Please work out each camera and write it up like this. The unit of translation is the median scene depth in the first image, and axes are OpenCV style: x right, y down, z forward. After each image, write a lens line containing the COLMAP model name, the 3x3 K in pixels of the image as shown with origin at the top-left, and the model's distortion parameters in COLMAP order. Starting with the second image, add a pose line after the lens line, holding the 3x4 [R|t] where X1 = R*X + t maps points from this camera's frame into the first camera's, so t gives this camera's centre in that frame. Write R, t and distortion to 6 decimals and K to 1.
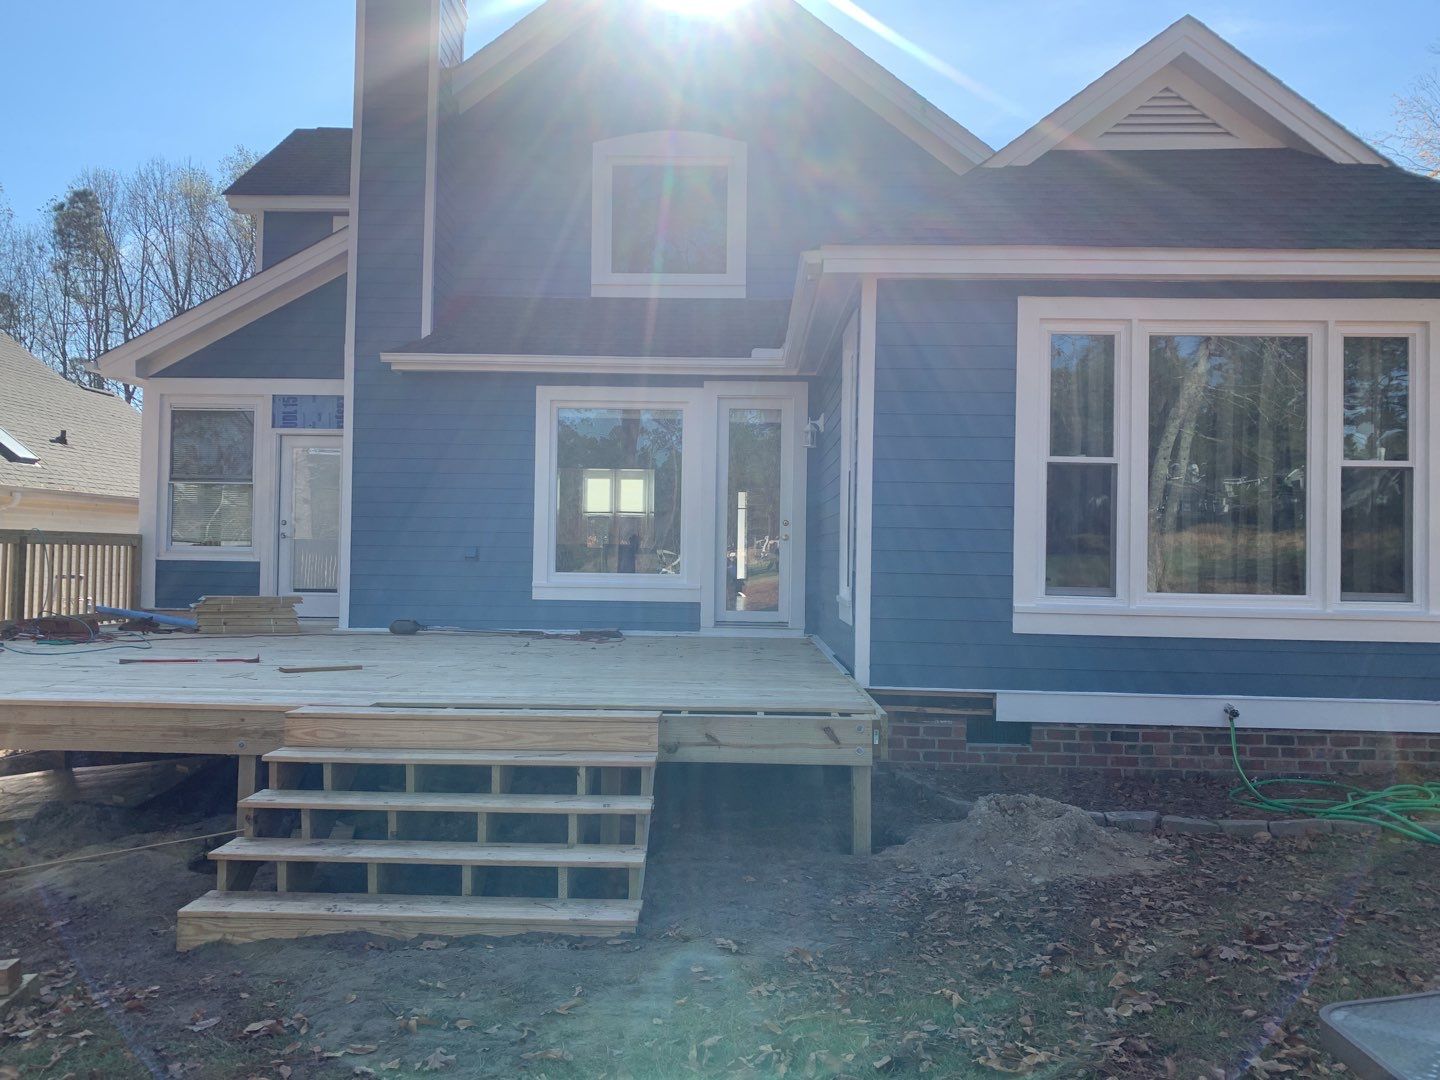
lens RADIAL K [[1090.3, 0, 708.7], [0, 1090.3, 535.7], [0, 0, 1]] dist [0.033135, -0.035823]
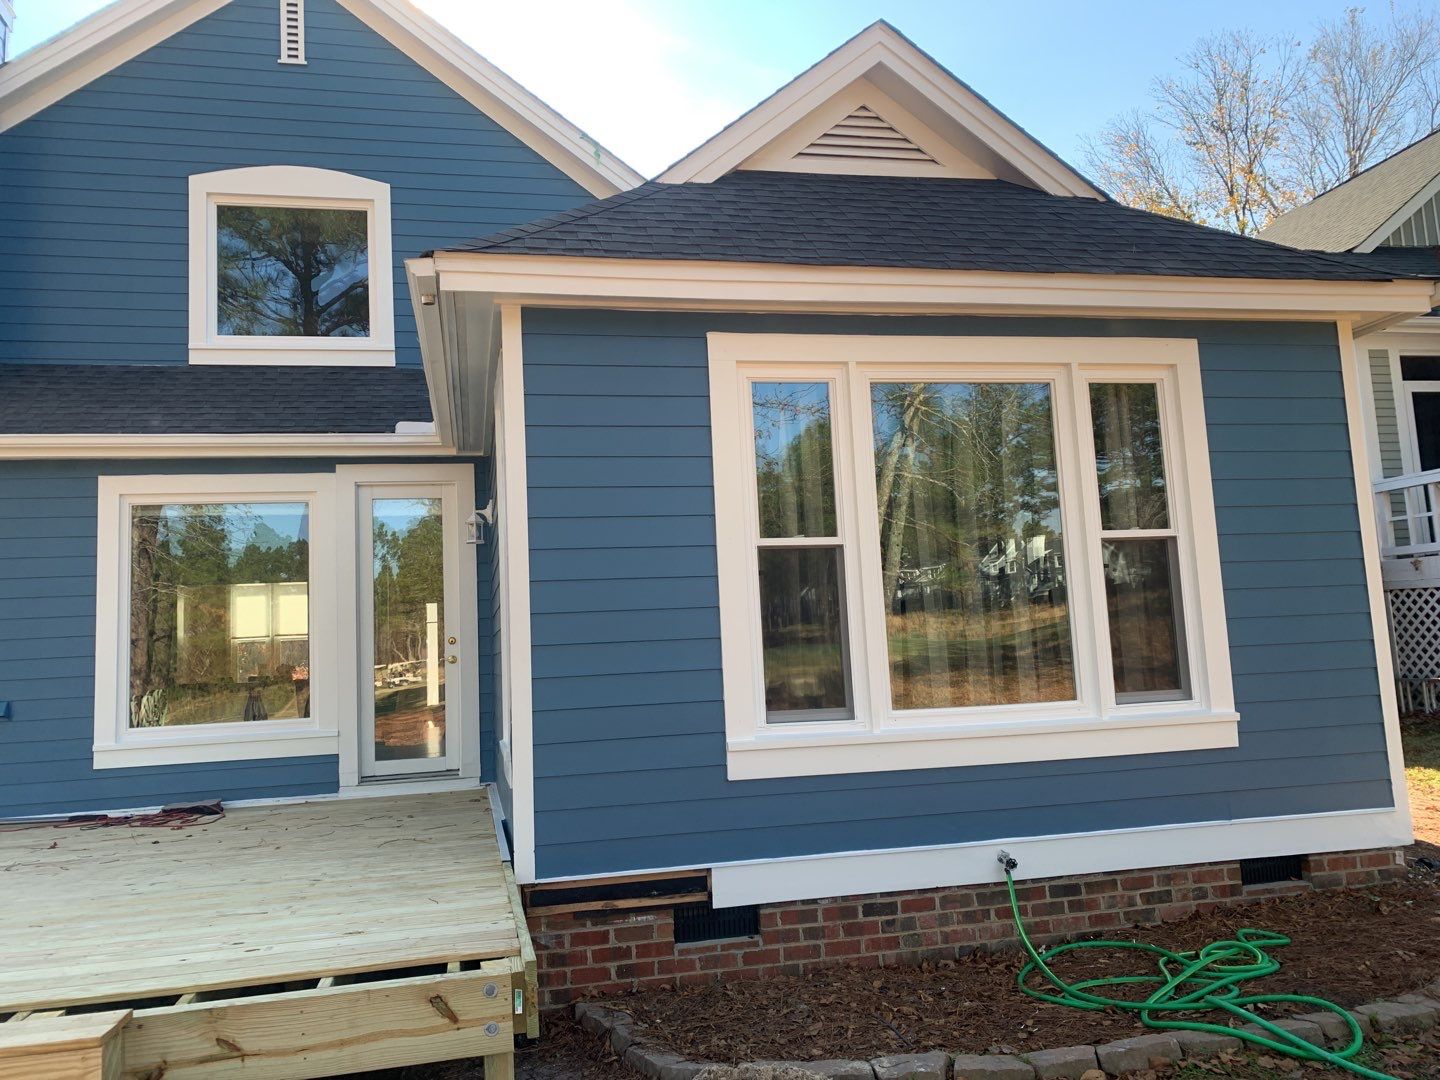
lens RADIAL K [[1099.2, 0, 706.3], [0, 1099.2, 528.3], [0, 0, 1]] dist [0.004111, -0.004317]
pose [[0.968286, -0.033946, 0.247528, 0.087996], [0.059045, 0.993754, -0.094691, -0.010293], [-0.242768, 0.106303, 0.964242, 0.277274]]
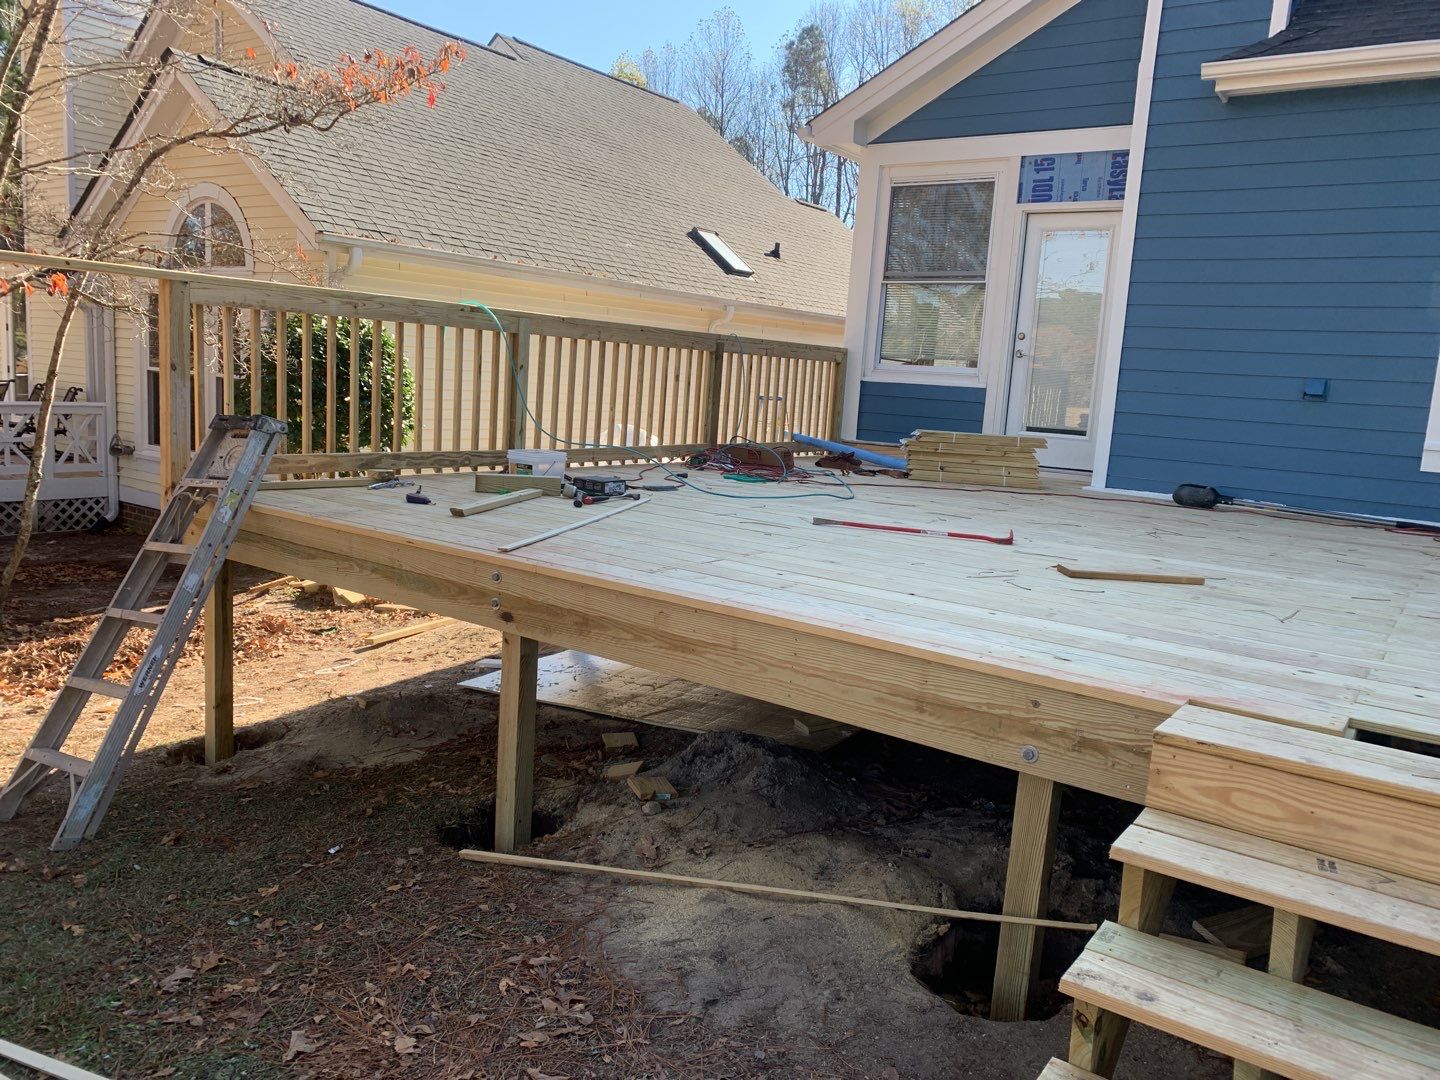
lens RADIAL K [[1080.6, 0, 714.6], [0, 1080.6, 536.6], [0, 0, 1]] dist [0.135508, -0.341438]
pose [[0.830281, 0.119469, -0.544390, -0.230091], [-0.039070, 0.986829, 0.156976, 0.022559], [0.555973, -0.109065, 0.824014, 0.427599]]
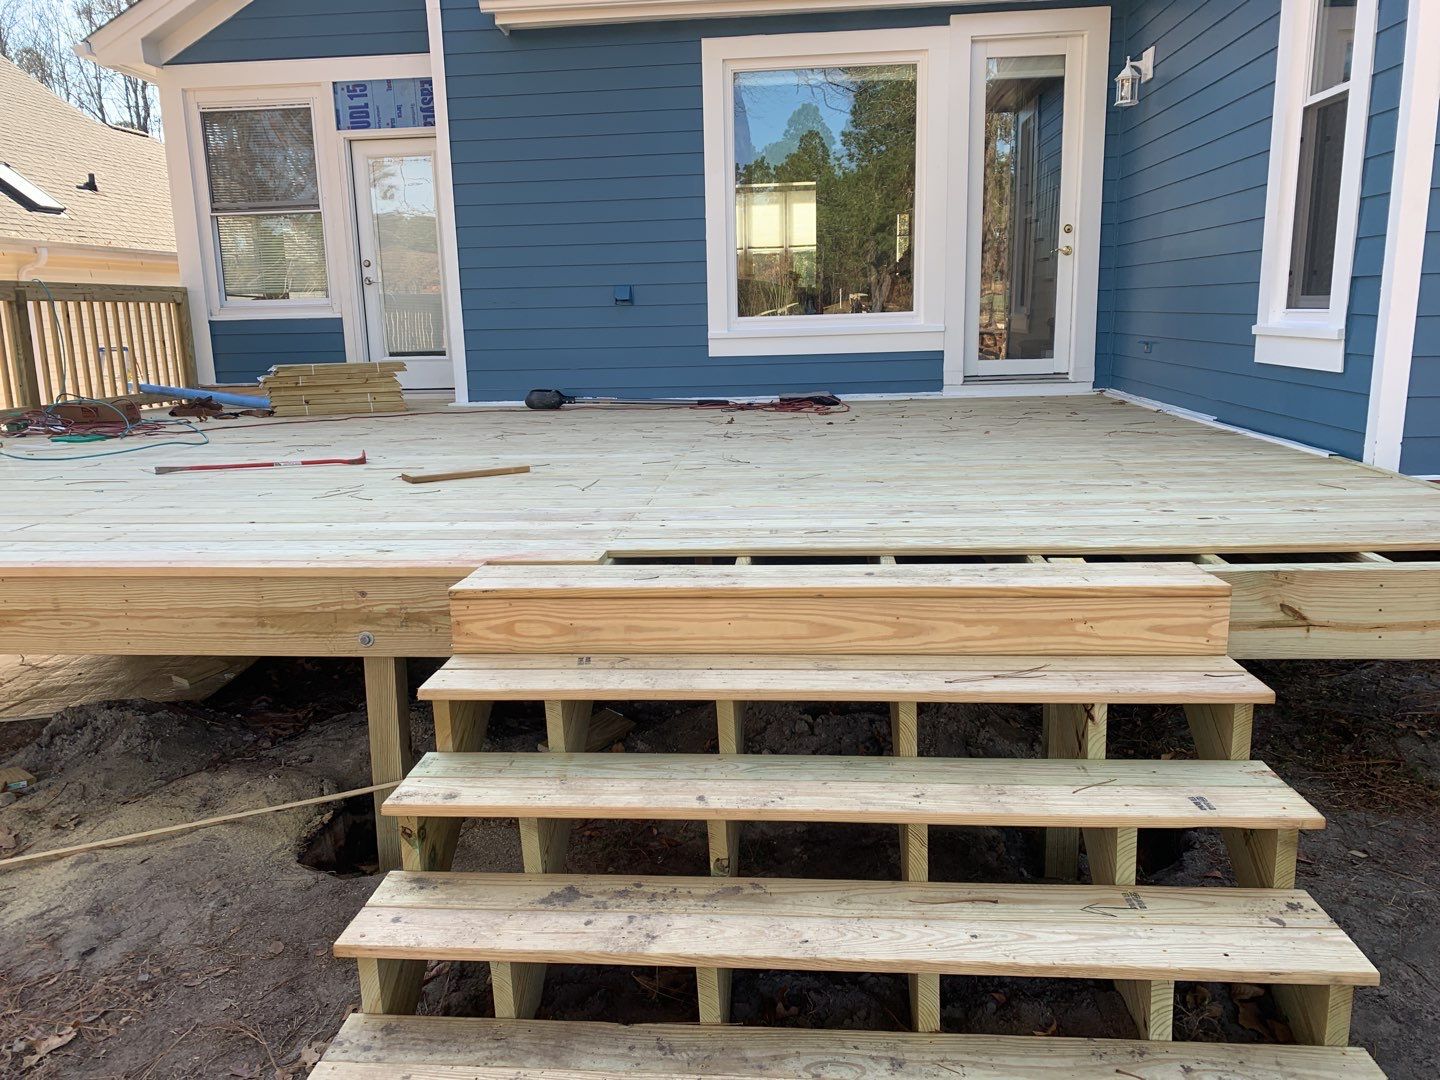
lens RADIAL K [[1090.3, 0, 708.7], [0, 1090.3, 535.7], [0, 0, 1]] dist [0.033135, -0.035823]
pose [[0.997241, -0.026939, -0.069176, -0.174817], [0.041454, 0.975097, 0.217868, 0.026042], [0.061584, -0.220135, 0.973524, 0.396547]]
